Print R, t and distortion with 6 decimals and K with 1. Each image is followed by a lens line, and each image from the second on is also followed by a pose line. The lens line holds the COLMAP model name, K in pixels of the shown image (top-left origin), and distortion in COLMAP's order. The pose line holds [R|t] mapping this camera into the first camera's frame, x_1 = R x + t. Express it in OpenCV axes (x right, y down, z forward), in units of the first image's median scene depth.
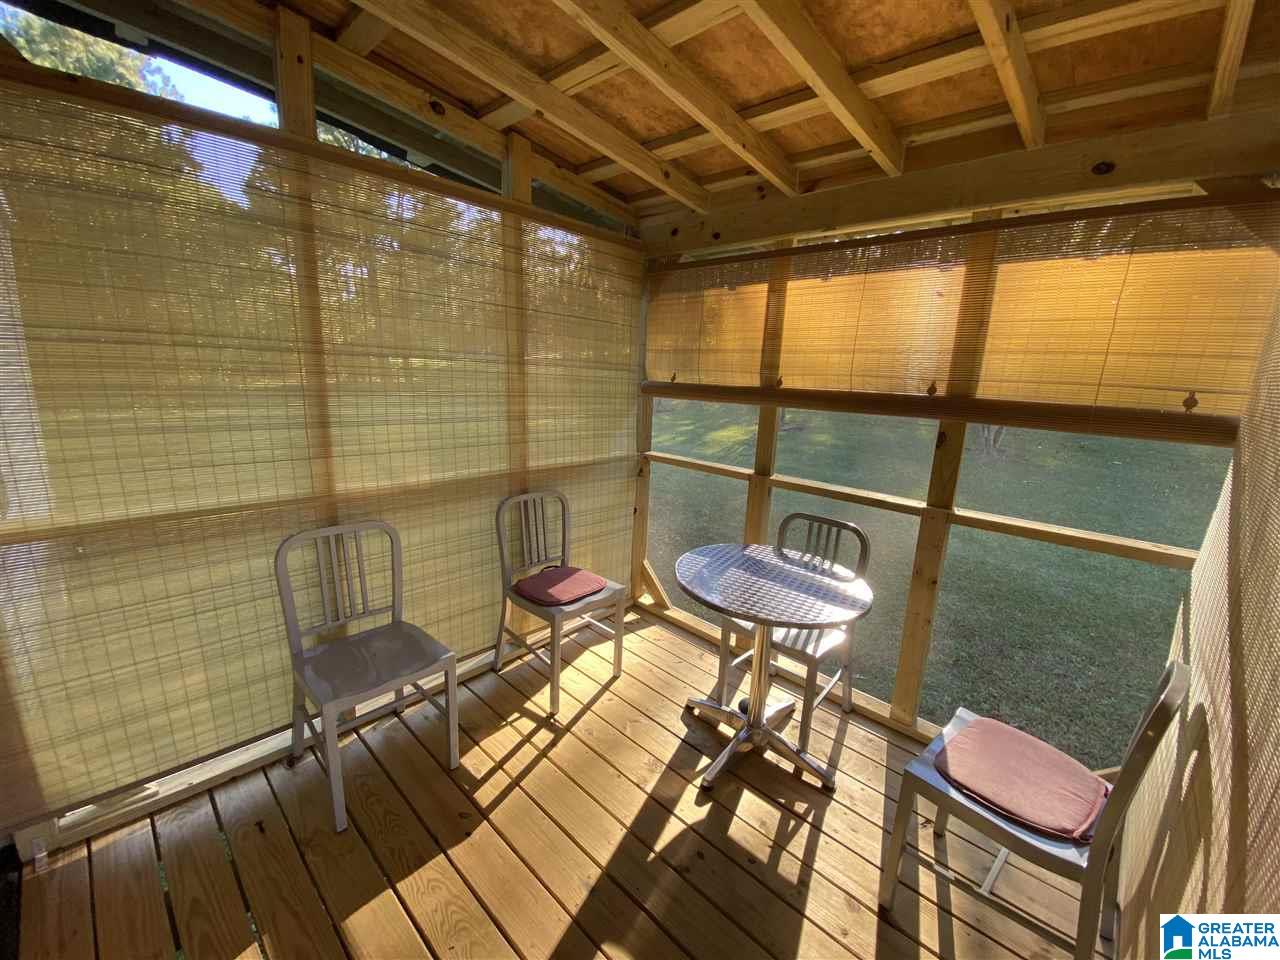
lens RADIAL K [[518.6, 0, 646.4], [0, 518.6, 475.6], [0, 0, 1]] dist [0.008243, -0.014550]
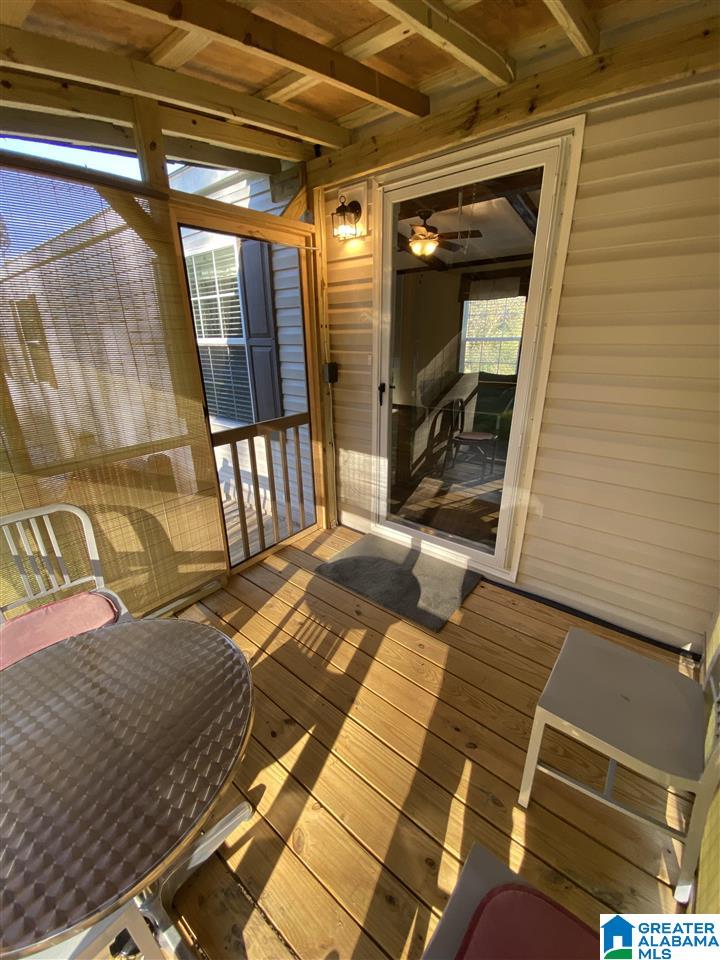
lens RADIAL K [[389.0, 0, 358.6], [0, 389.0, 476.8], [0, 0, 1]] dist [0.008243, -0.014550]
pose [[-0.997931, -0.003893, -0.064176, -0.034609], [-0.038209, 0.838686, 0.543273, -0.286265], [0.051708, 0.544601, -0.837100, 1.248939]]
